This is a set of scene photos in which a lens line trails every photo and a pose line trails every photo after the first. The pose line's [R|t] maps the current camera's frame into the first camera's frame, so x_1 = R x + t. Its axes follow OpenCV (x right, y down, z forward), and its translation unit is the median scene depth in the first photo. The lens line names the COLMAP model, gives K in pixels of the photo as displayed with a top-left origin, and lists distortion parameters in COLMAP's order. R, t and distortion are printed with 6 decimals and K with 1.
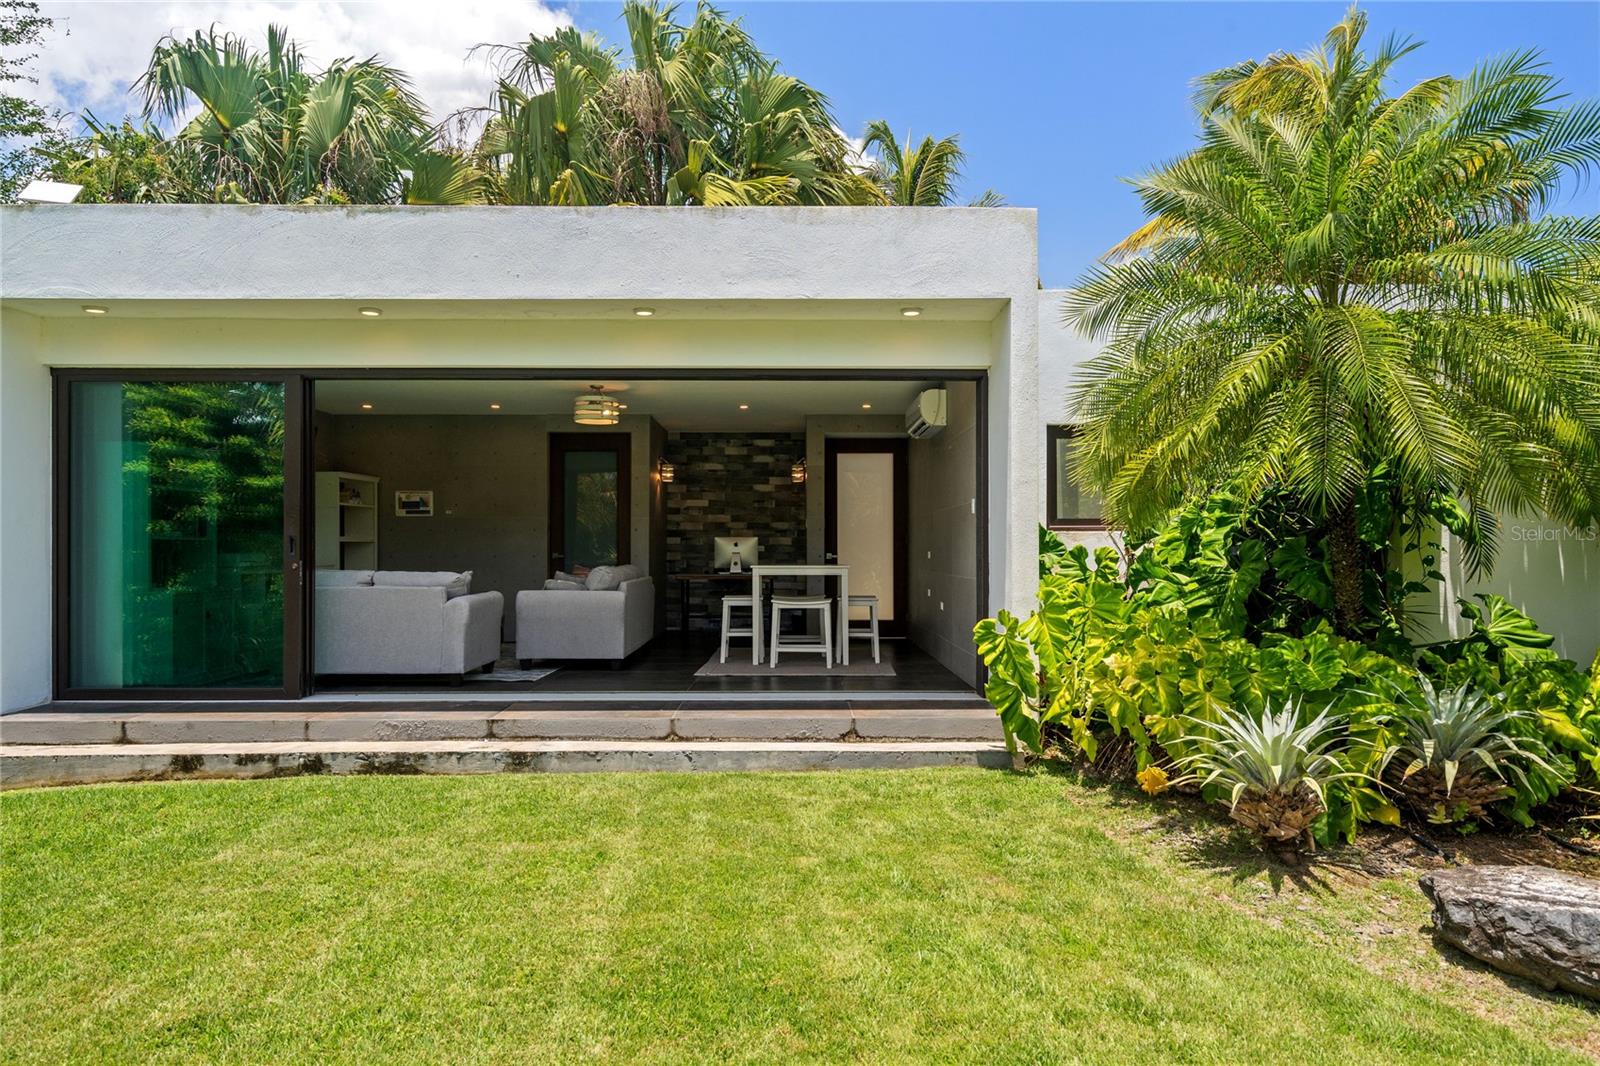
lens RADIAL K [[982.8, 0, 803.1], [0, 982.8, 542.8], [0, 0, 1]] dist [0.017882, -0.000343]
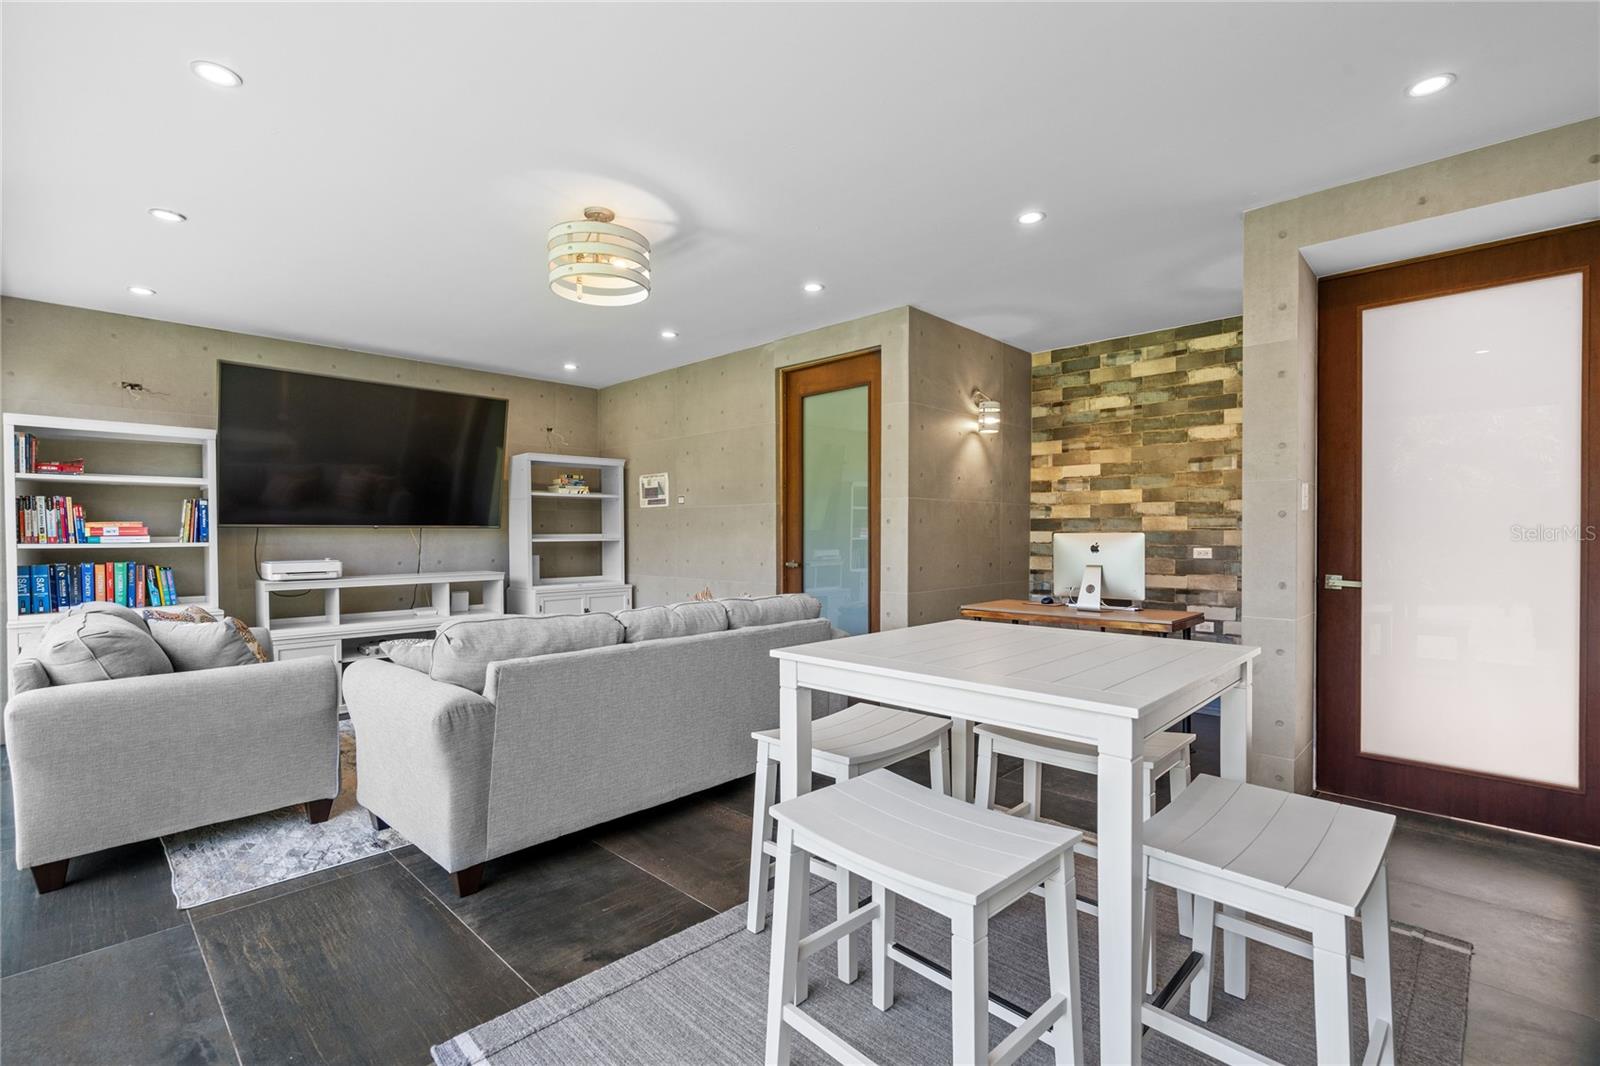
lens RADIAL K [[719.8, 0, 807.1], [0, 719.8, 540.6], [0, 0, 1]] dist [0.000285, -0.000636]
pose [[0.715247, 0.006315, -0.698843, 0.079858], [0.007549, 0.999831, 0.016760, -0.009517], [0.698831, -0.017263, 0.715079, 0.678942]]
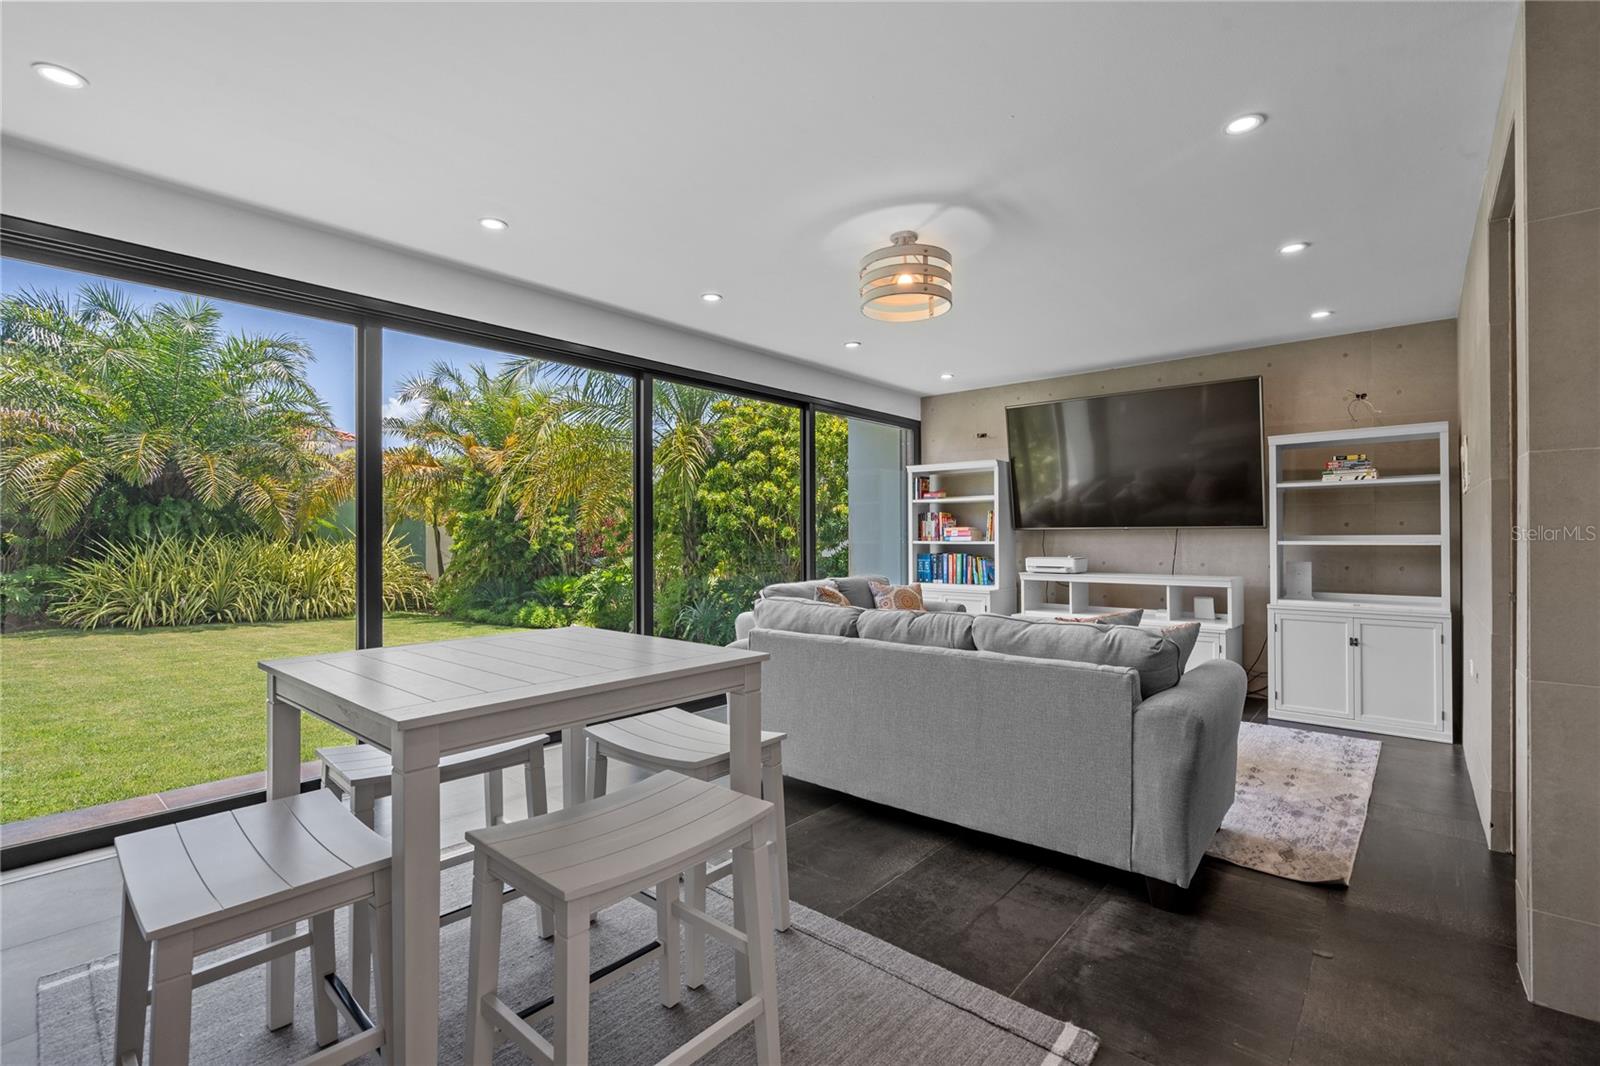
lens RADIAL K [[719.8, 0, 791.9], [0, 719.8, 528.4], [0, 0, 1]] dist [0.000285, -0.000636]
pose [[-0.666992, -0.004883, -0.745049, 0.079368], [0.009621, 0.999839, -0.015166, -0.007176], [0.745003, -0.017284, -0.666837, 1.006325]]
